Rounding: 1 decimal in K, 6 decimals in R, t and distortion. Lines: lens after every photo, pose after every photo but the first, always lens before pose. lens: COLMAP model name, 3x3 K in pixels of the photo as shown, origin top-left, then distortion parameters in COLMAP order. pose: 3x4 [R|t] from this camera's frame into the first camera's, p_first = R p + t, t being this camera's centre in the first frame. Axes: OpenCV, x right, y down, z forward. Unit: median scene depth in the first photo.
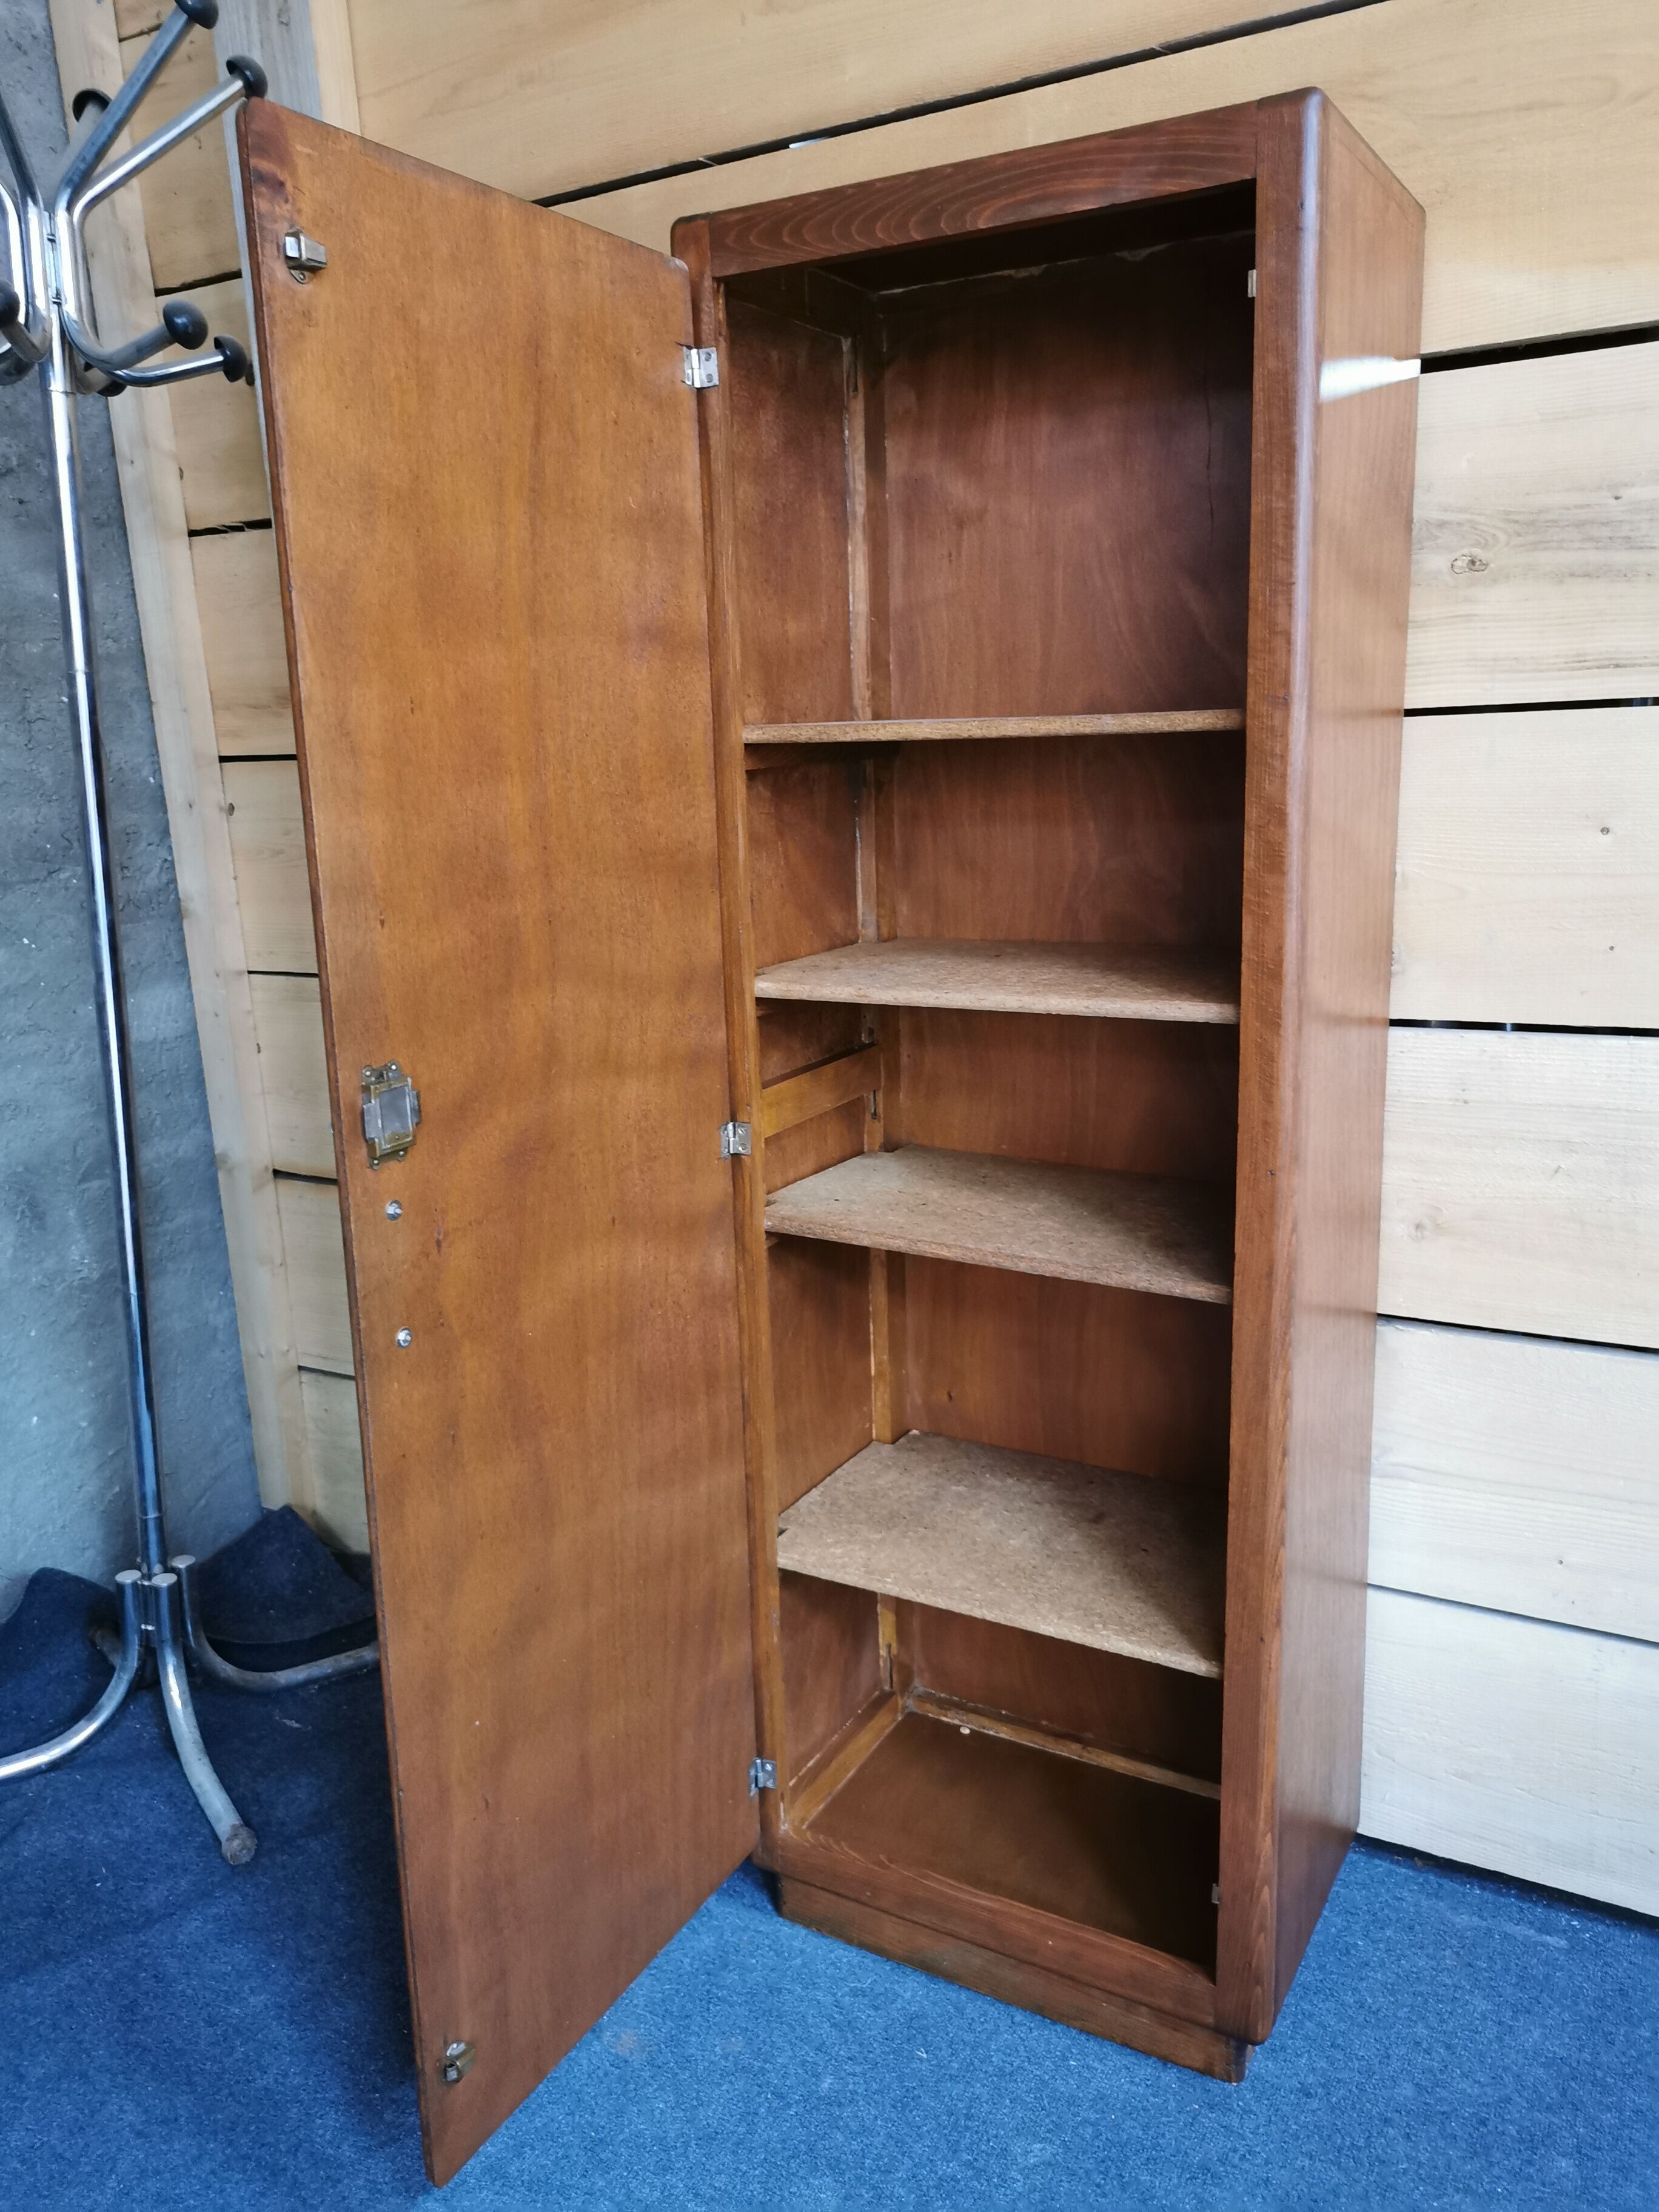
lens RADIAL K [[1747.4, 0, 821.6], [0, 1747.4, 1103.2], [0, 0, 1]] dist [0.006532, 0.004209]
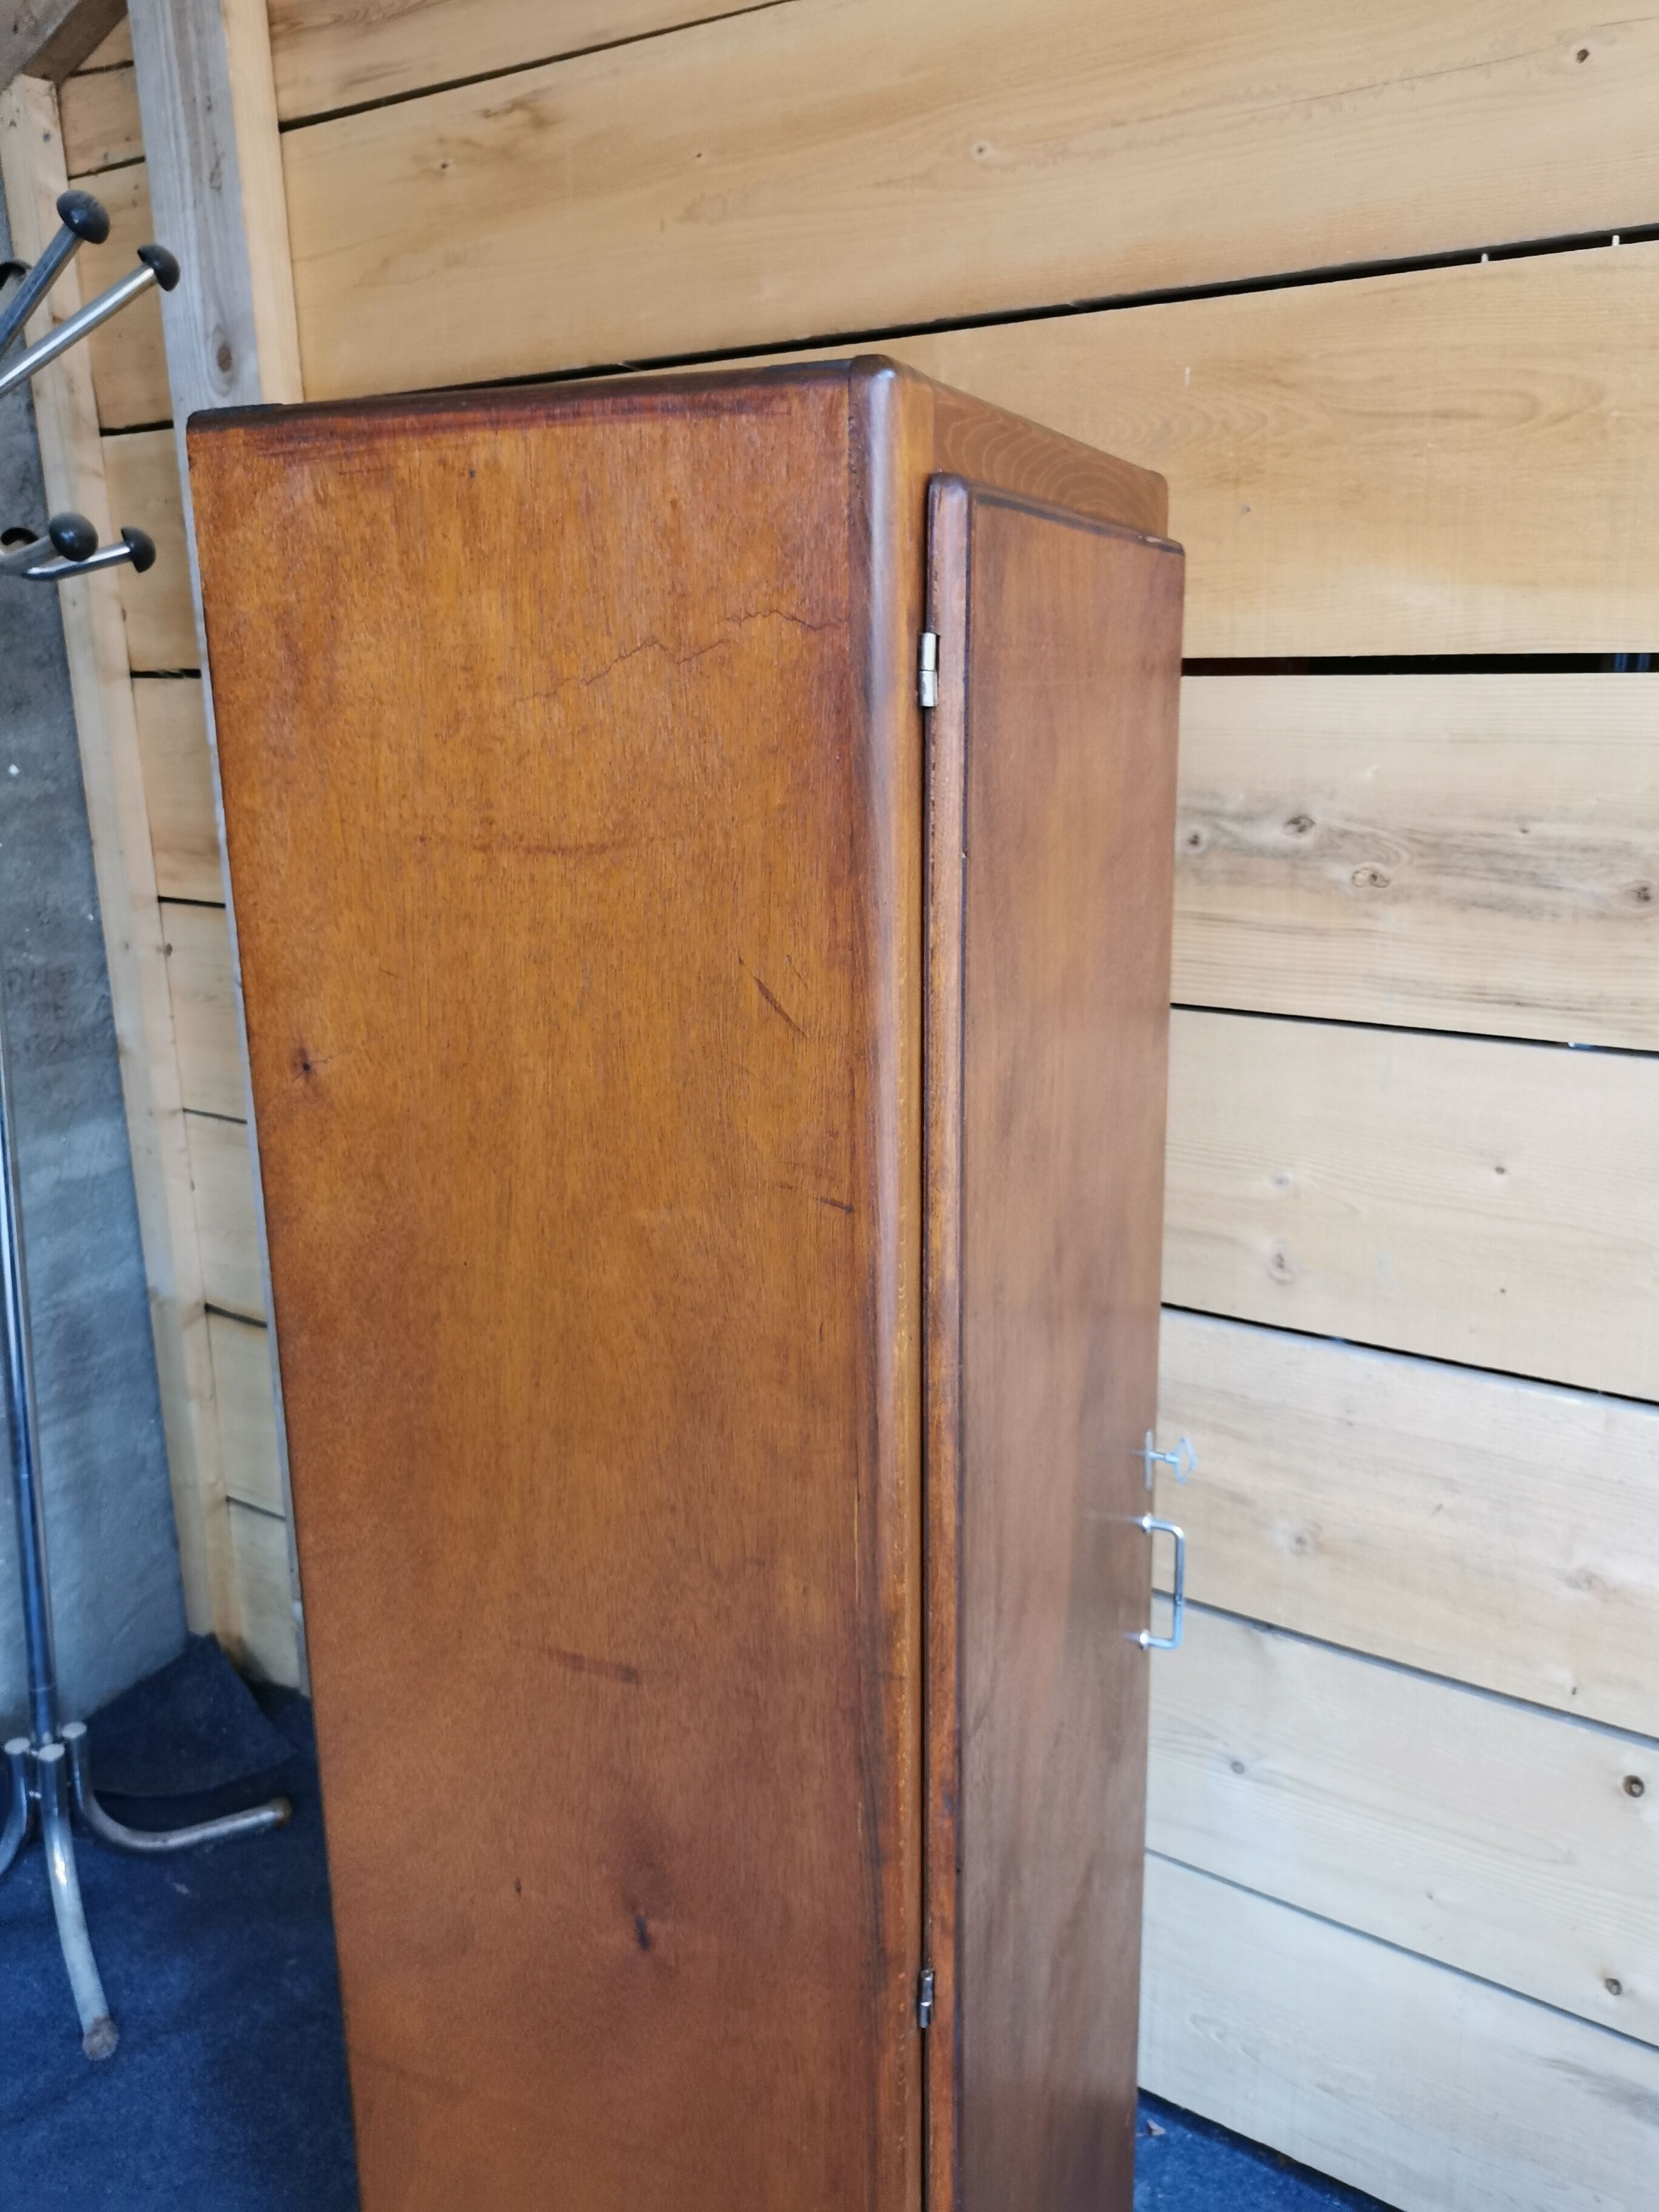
lens RADIAL K [[1747.4, 0, 820.5], [0, 1747.4, 1093.8], [0, 0, 1]] dist [0.006532, 0.004209]
pose [[0.997765, 0.046849, -0.047645, 0.092271], [-0.045350, 0.998456, 0.032071, -0.154041], [0.049074, -0.029838, 0.998349, 0.032771]]
